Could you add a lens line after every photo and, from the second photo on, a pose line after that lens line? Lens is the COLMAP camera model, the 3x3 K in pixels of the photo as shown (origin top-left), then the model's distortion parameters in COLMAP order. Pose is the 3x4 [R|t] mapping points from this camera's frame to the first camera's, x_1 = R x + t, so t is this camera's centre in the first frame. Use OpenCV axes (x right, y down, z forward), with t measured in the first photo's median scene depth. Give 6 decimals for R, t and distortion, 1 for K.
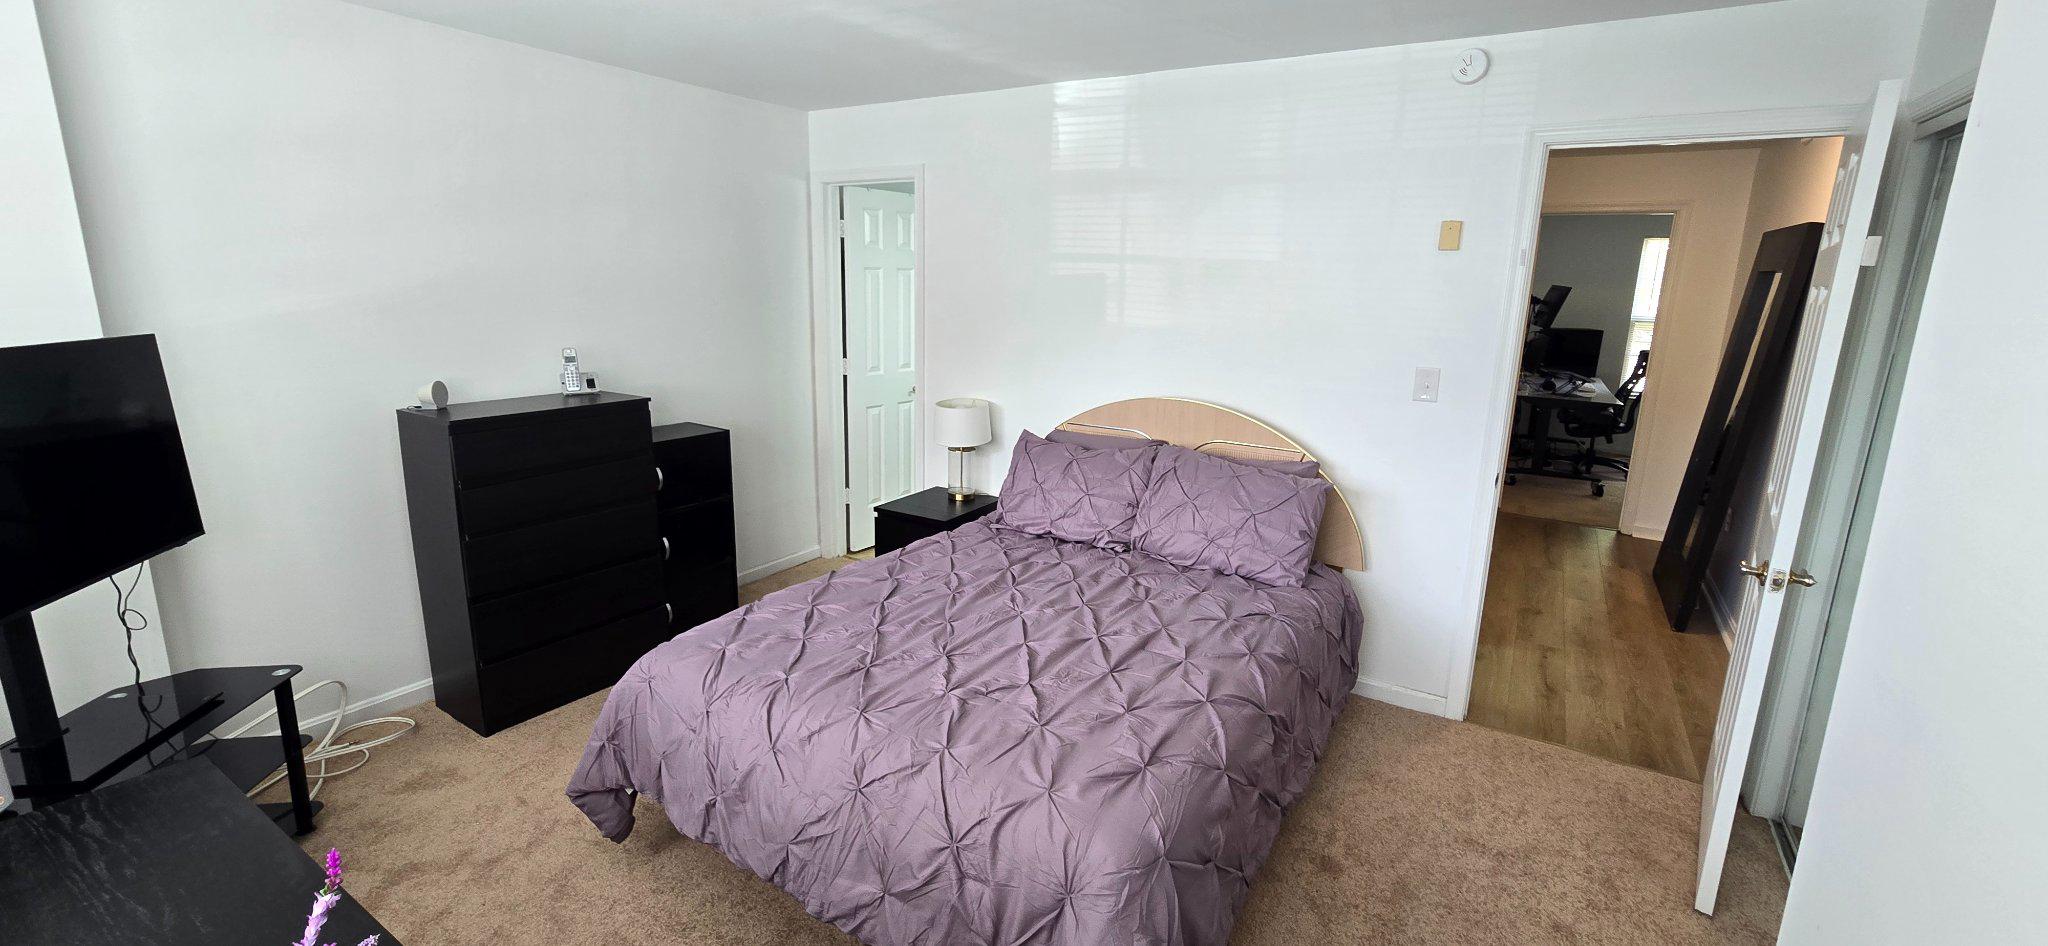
lens RADIAL K [[839.8, 0, 1018.3], [0, 839.8, 445.8], [0, 0, 1]] dist [-0.002243, 0.000611]
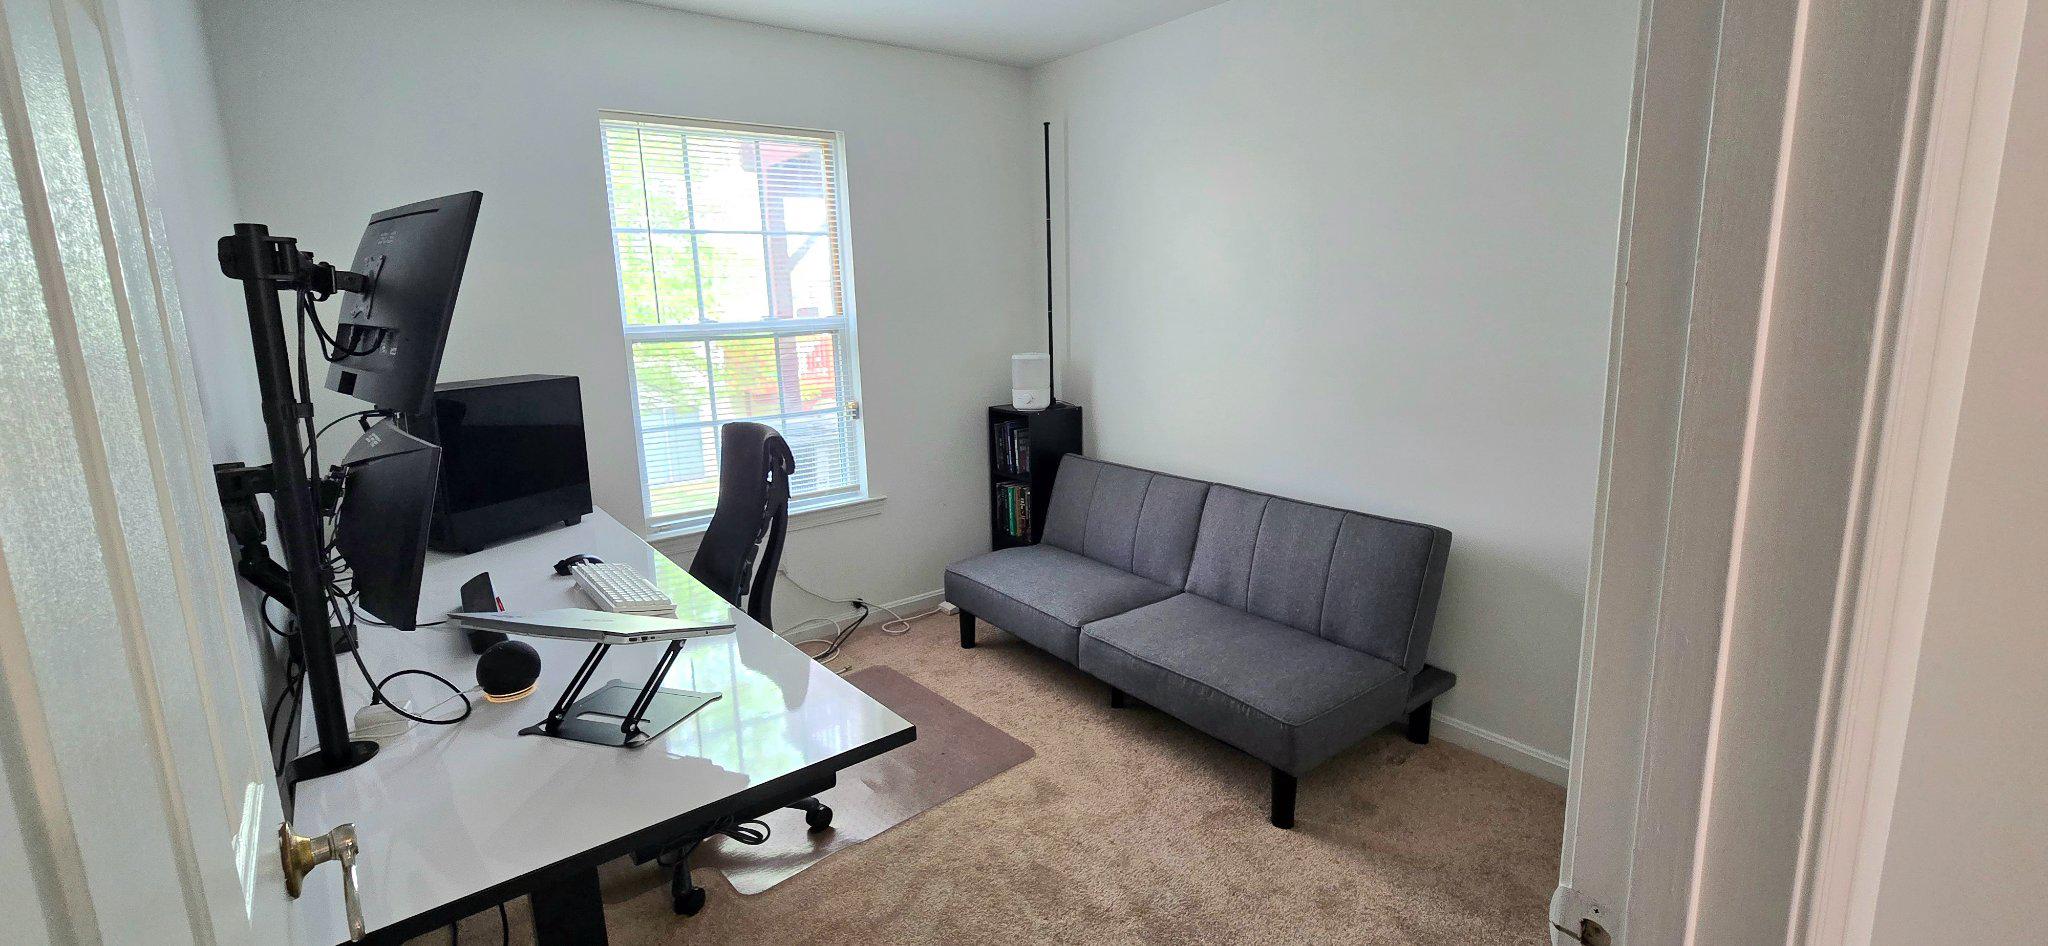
lens RADIAL K [[839.8, 0, 1018.3], [0, 839.8, 445.8], [0, 0, 1]] dist [-0.002243, 0.000611]
pose [[0.358556, -0.195386, 0.912832, 0.474377], [0.234660, 0.965317, 0.114447, -0.113469], [-0.903533, 0.173169, 0.391970, 0.756902]]
